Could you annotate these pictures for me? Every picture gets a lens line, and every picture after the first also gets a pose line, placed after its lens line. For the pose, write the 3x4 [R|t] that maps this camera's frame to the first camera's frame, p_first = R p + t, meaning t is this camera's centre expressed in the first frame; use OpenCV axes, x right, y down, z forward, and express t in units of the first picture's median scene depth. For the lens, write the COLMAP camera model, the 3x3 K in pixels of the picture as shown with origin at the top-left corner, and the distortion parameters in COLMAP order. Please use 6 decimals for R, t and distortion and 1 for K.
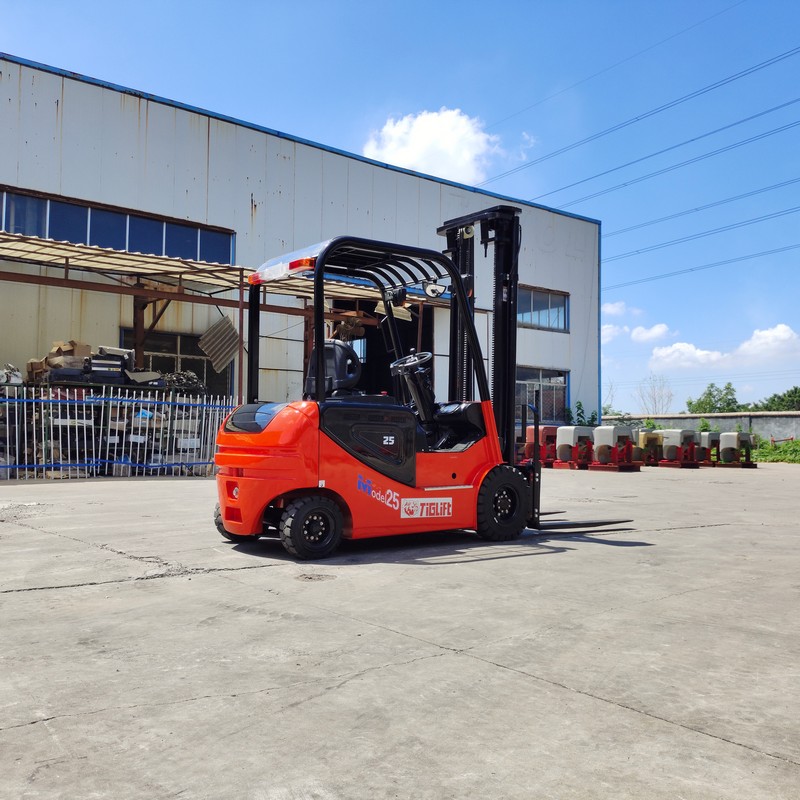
lens RADIAL K [[794.7, 0, 401.2], [0, 794.7, 399.4], [0, 0, 1]] dist [0.094495, -0.158283]
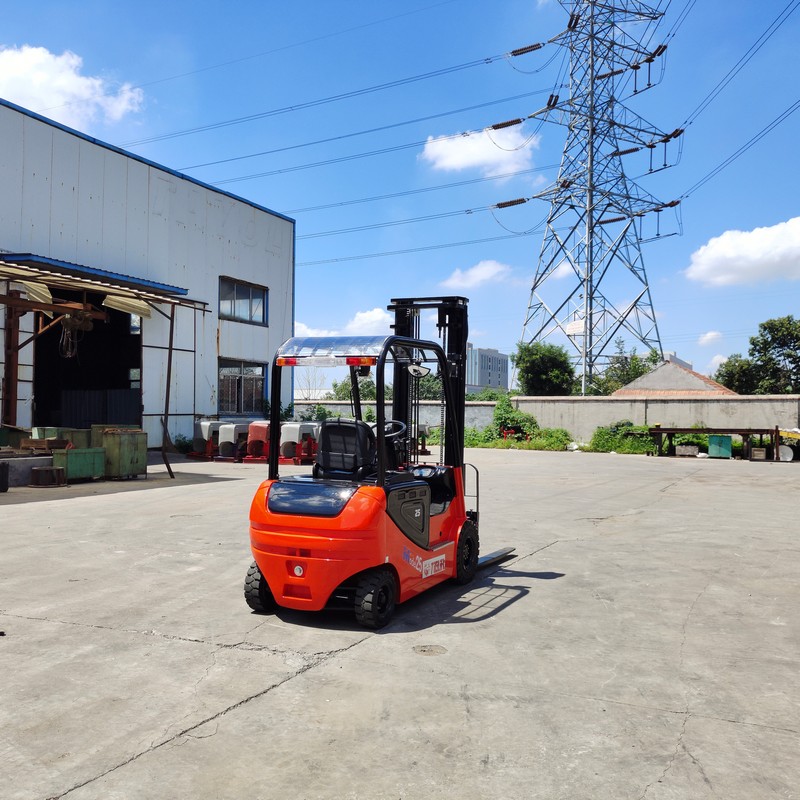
lens RADIAL K [[794.7, 0, 401.2], [0, 794.7, 399.4], [0, 0, 1]] dist [0.094495, -0.158283]
pose [[0.895006, 0.009486, 0.445954, -0.246438], [-0.025676, 0.999212, 0.030276, -0.065562], [-0.445315, -0.038548, 0.894544, -0.007273]]
